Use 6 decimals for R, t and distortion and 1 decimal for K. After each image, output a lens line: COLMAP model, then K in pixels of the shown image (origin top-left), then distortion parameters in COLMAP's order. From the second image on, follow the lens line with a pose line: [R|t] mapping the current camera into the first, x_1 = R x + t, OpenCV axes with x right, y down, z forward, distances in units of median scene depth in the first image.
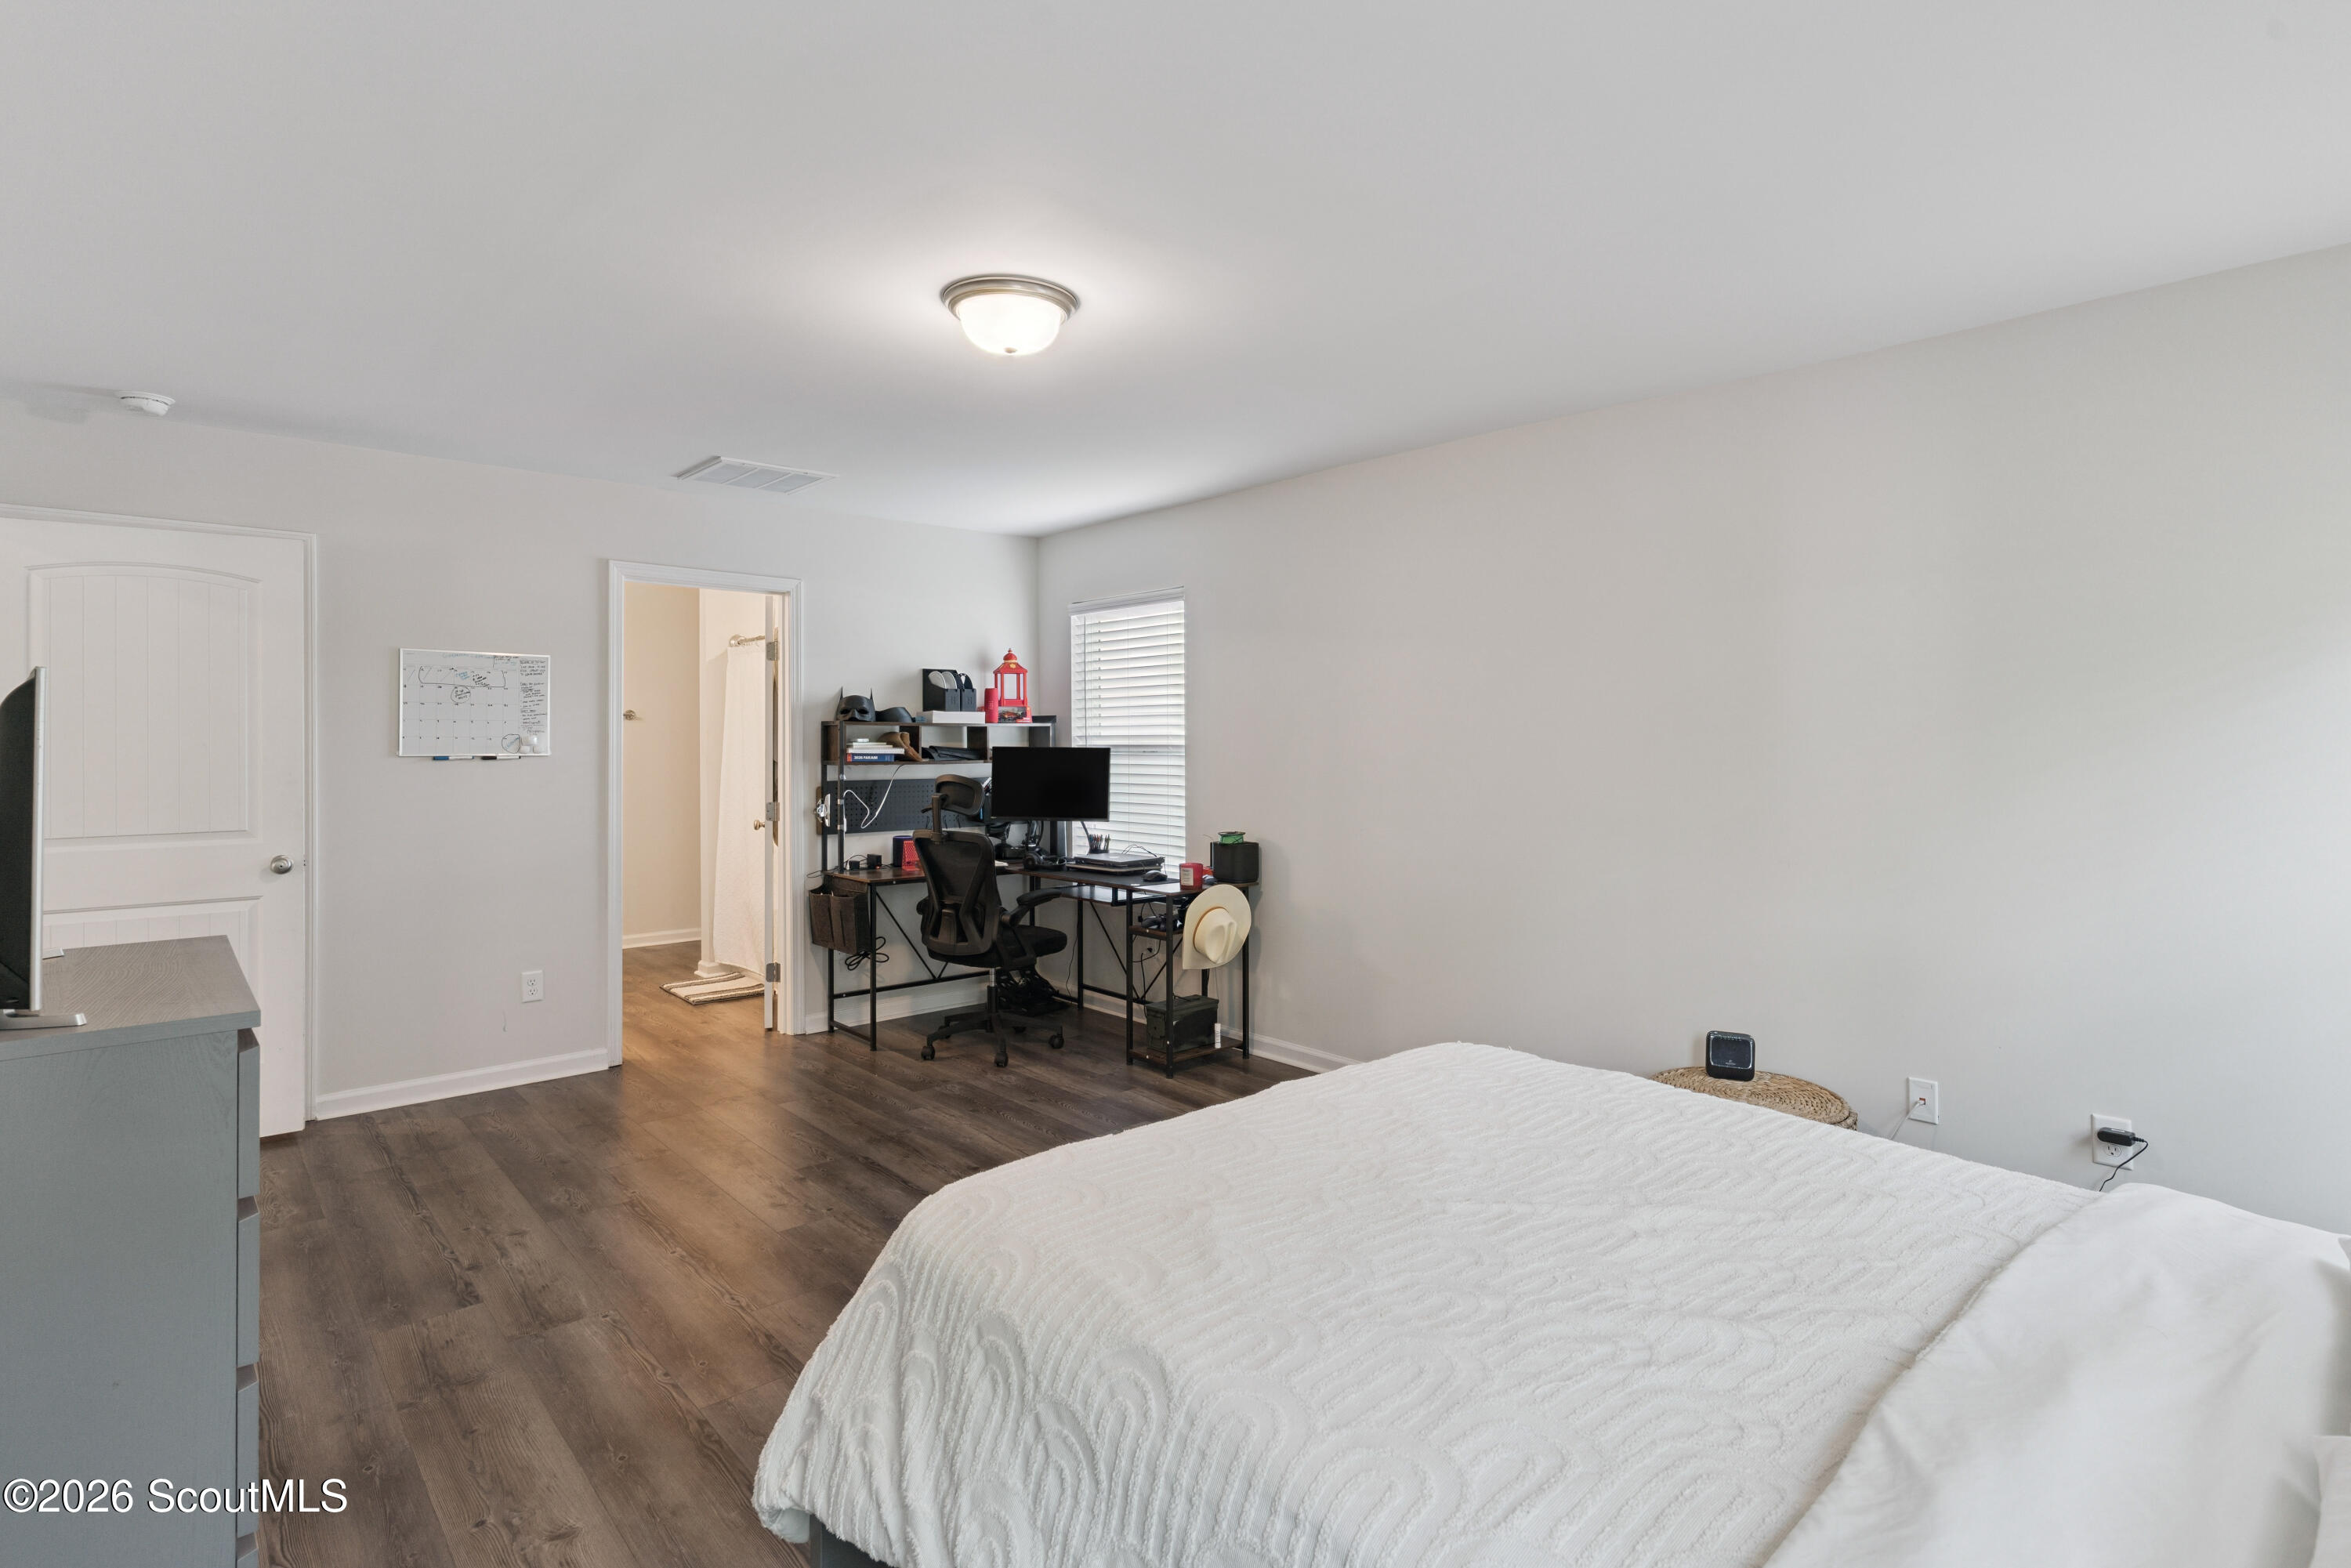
lens RADIAL K [[1119.6, 0, 1154.0], [0, 1119.6, 735.7], [0, 0, 1]] dist [0.002796, -0.000398]
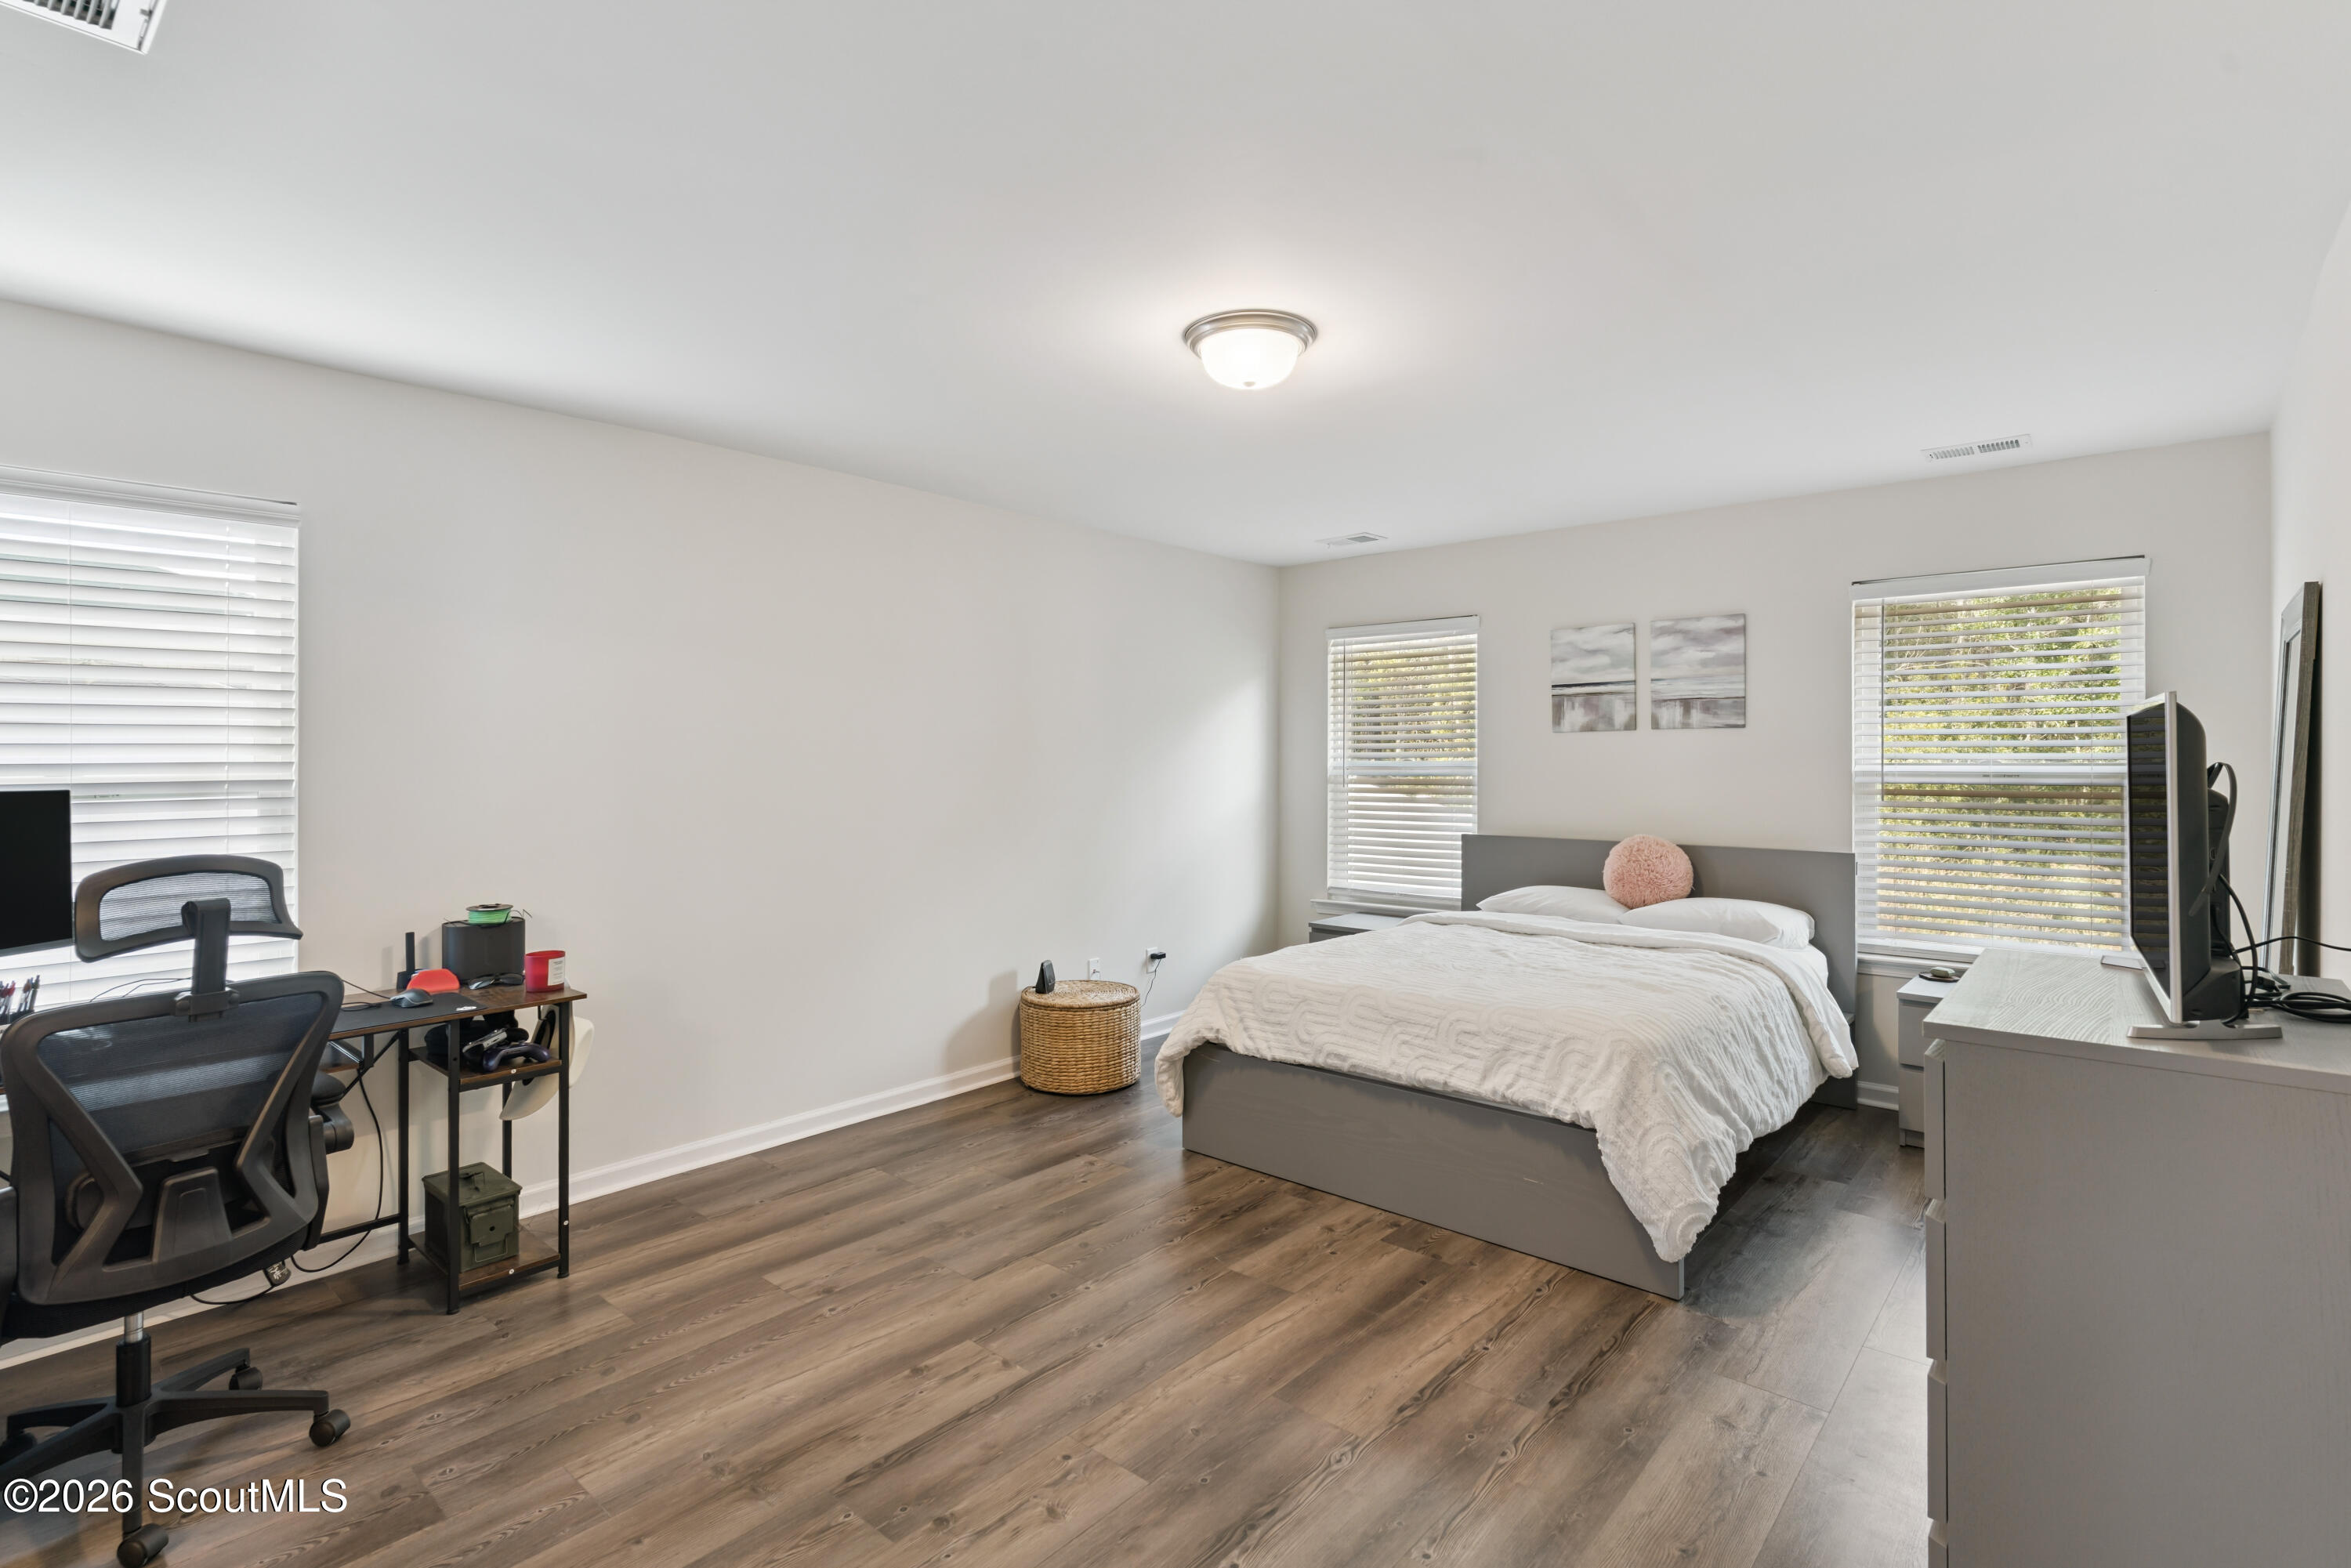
lens RADIAL K [[1119.6, 0, 1161.7], [0, 1119.6, 762.2], [0, 0, 1]] dist [0.002796, -0.000398]
pose [[-0.109802, -0.004212, 0.993945, -0.824722], [0.003607, 0.999983, 0.004636, -0.001992], [-0.993947, 0.004094, -0.109785, 0.863127]]
